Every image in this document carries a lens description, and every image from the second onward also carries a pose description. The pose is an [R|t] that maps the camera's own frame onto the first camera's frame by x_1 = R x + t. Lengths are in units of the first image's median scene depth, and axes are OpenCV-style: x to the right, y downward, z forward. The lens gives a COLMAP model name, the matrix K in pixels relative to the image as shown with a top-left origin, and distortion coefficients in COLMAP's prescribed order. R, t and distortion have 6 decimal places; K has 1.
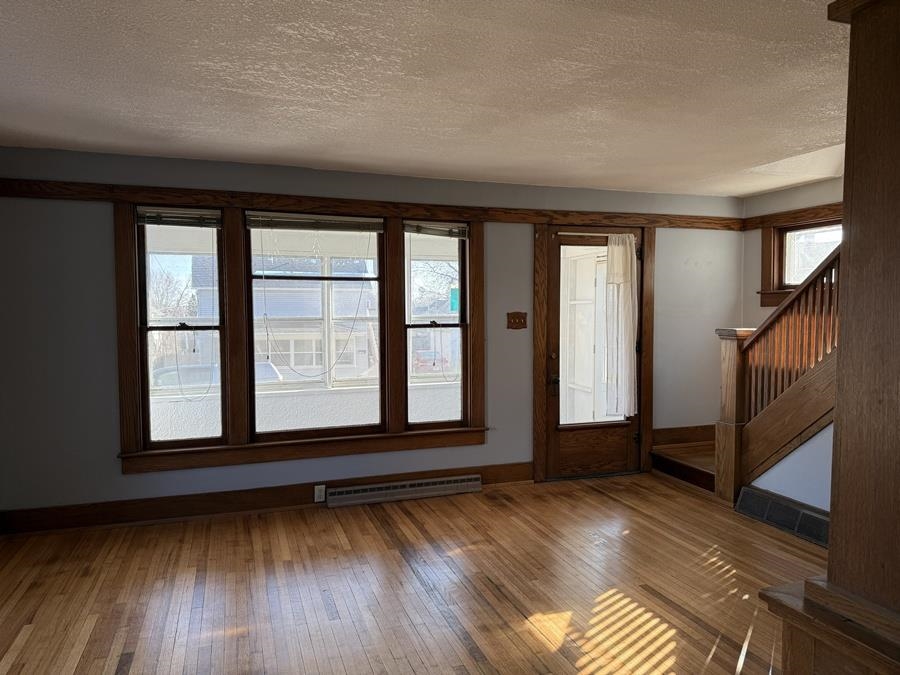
lens RADIAL K [[633.9, 0, 448.0], [0, 633.9, 345.2], [0, 0, 1]] dist [0.034939, -0.043021]
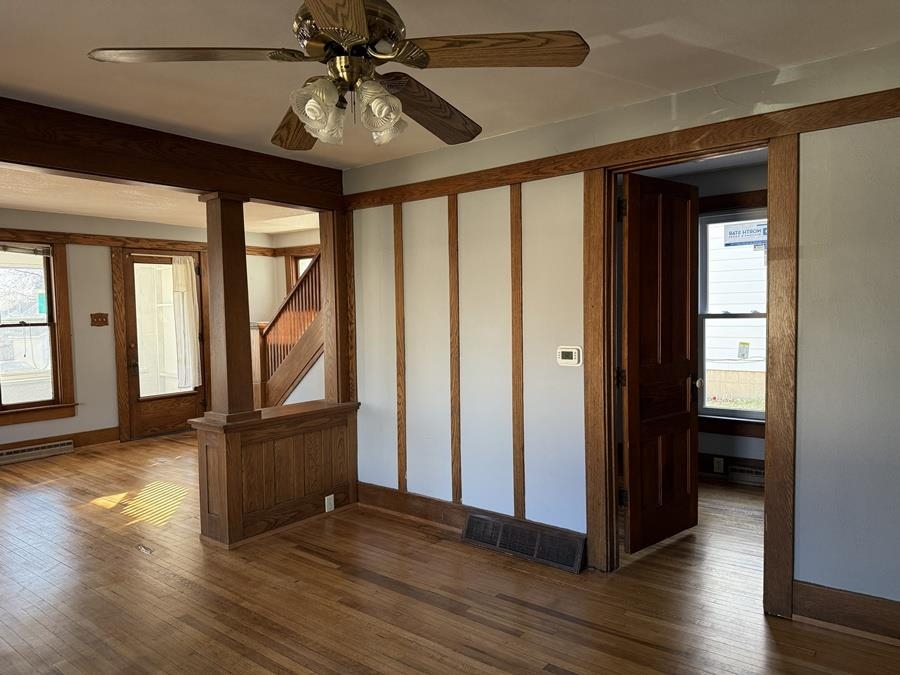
lens RADIAL K [[633.9, 0, 448.0], [0, 633.9, 345.2], [0, 0, 1]] dist [0.034939, -0.043021]
pose [[0.842531, -0.040864, 0.537096, 0.005480], [0.045062, 0.998970, 0.005318, 0.038866], [-0.536760, 0.019723, 0.843504, -0.491283]]
